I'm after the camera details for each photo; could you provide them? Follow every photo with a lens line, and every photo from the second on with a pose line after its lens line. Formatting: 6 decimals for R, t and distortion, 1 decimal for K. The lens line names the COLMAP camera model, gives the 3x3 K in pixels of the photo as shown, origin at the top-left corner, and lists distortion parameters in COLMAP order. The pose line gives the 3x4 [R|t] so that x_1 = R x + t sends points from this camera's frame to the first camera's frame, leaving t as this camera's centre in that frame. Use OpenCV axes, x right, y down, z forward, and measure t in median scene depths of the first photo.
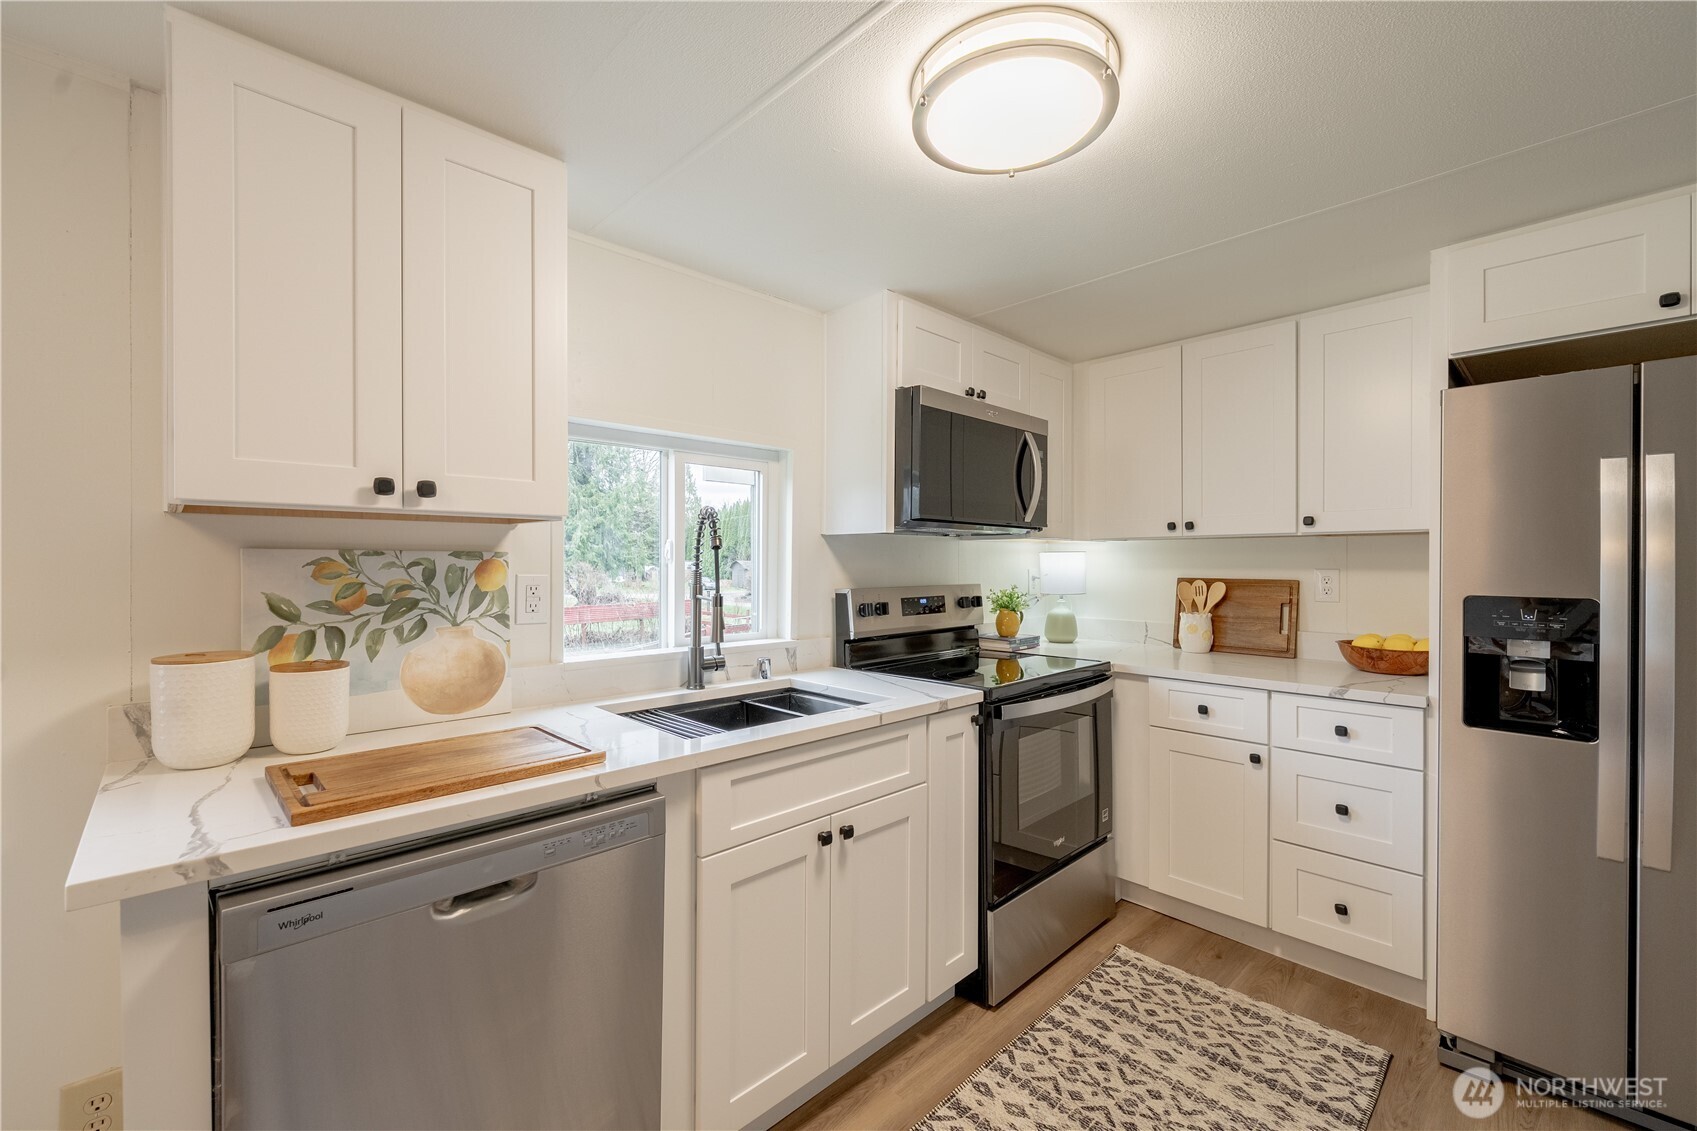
lens RADIAL K [[698.5, 0, 852.8], [0, 698.5, 563.6], [0, 0, 1]] dist [-0.001354, 0.000055]
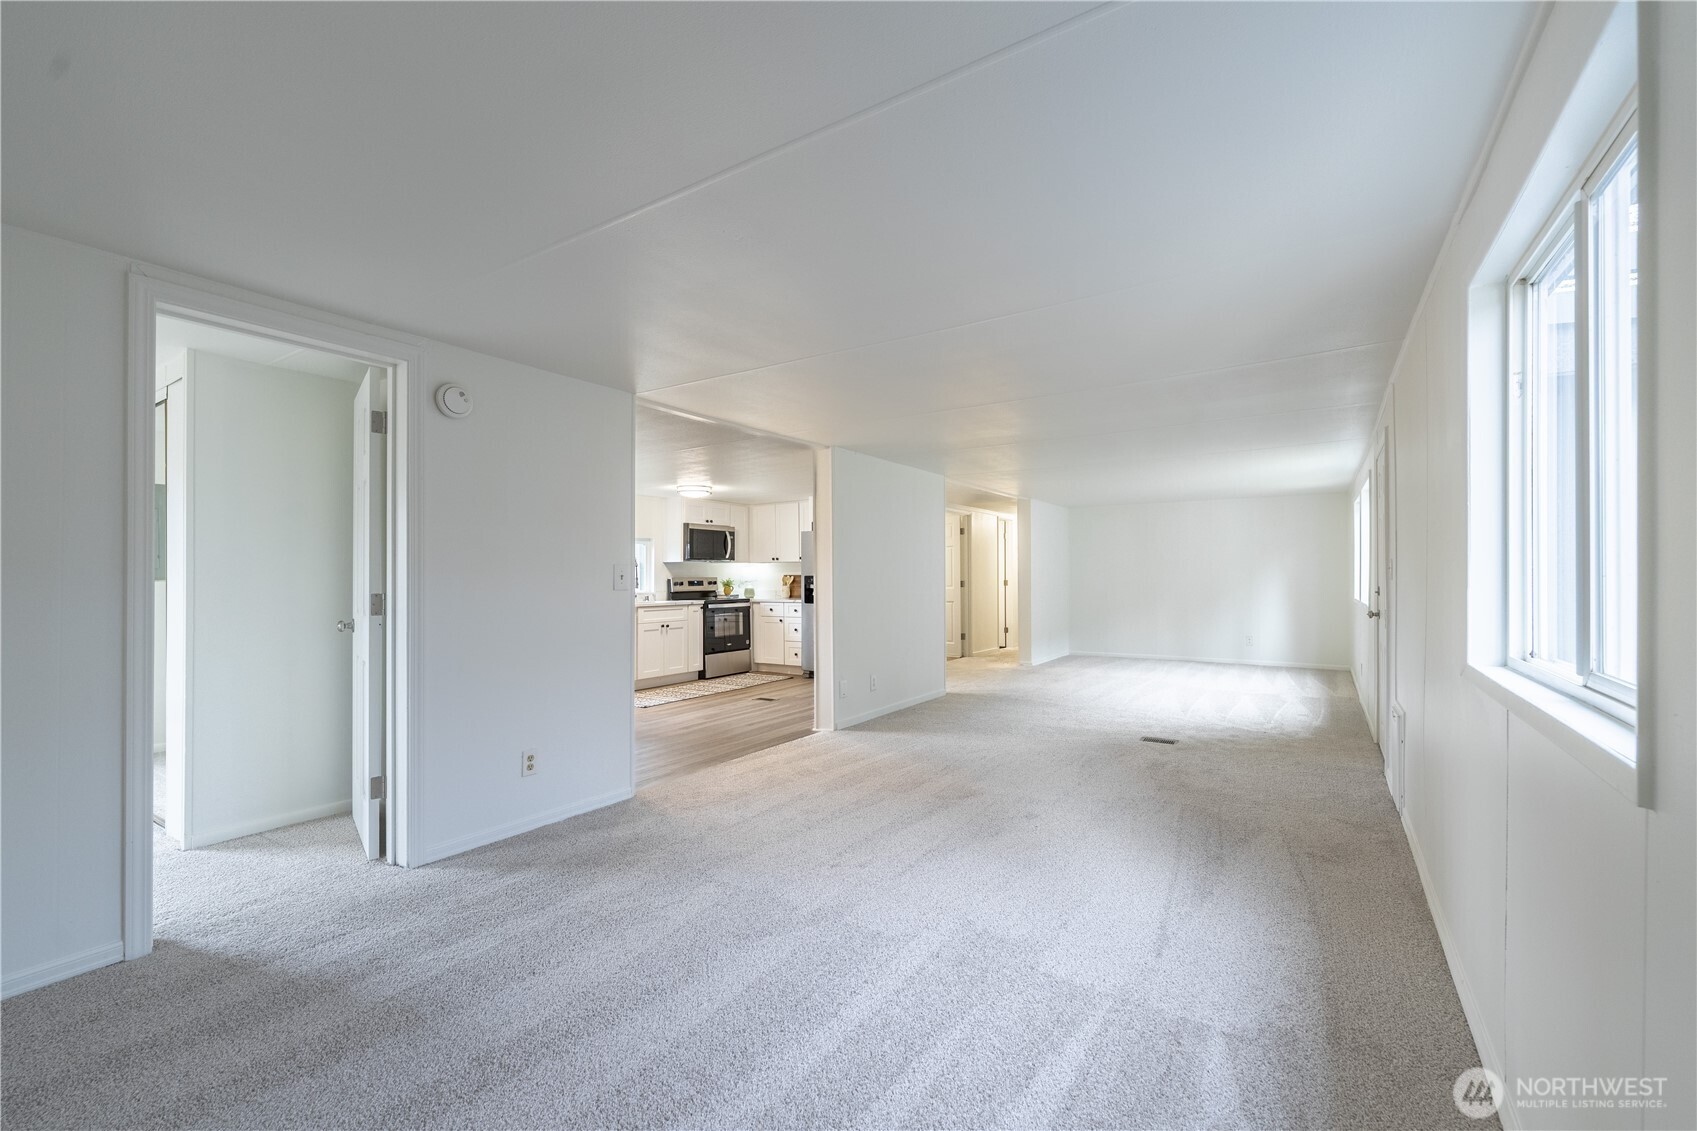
lens RADIAL K [[696.2, 0, 878.2], [0, 696.2, 572.3], [0, 0, 1]] dist [-0.000364, 0.000009]
pose [[0.971217, -0.004984, 0.238143, 0.226064], [0.006786, 0.999954, -0.006750, 0.052474], [-0.238098, 0.008172, 0.971207, -3.470980]]
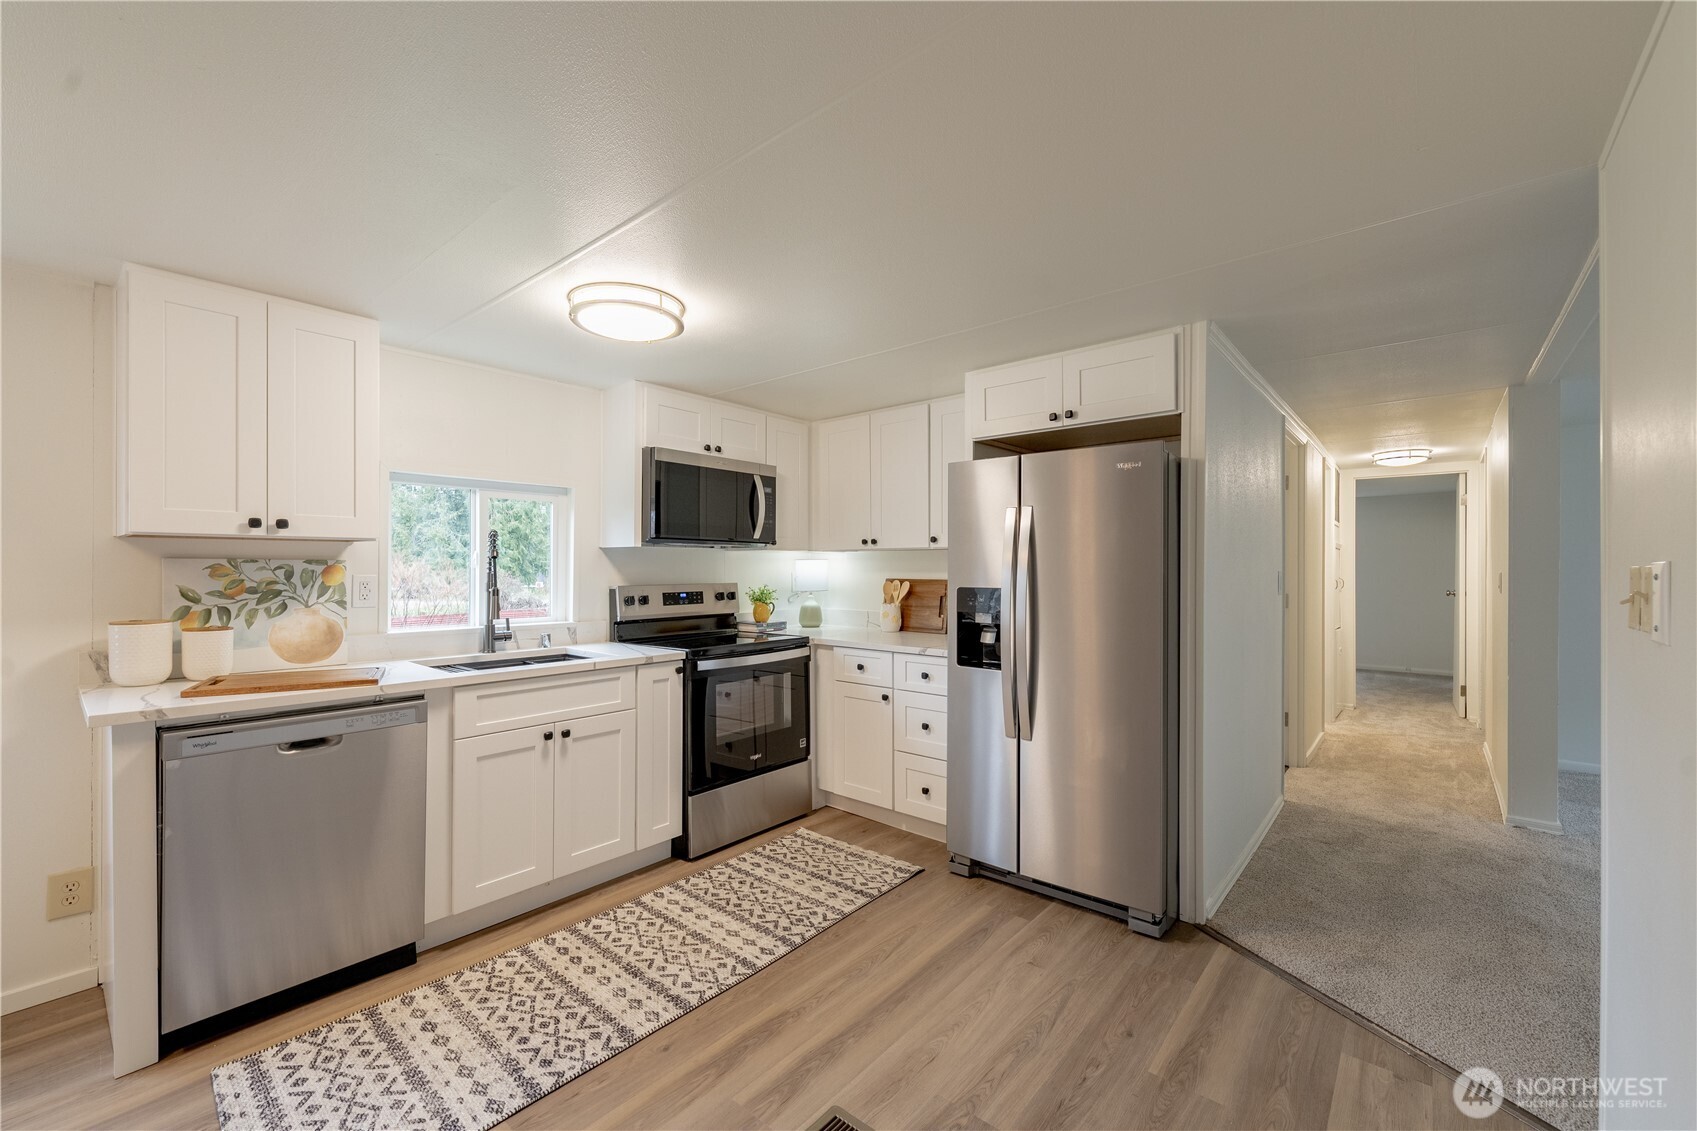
lens RADIAL K [[687.9, 0, 848.5], [0, 687.9, 565.5], [0, 0, 1]] dist [-0.002719, 0.000578]
pose [[0.995297, 0.000836, 0.096866, 0.428985], [-0.000378, 0.999989, -0.004738, 0.001671], [-0.096869, 0.004679, 0.995286, -0.571301]]
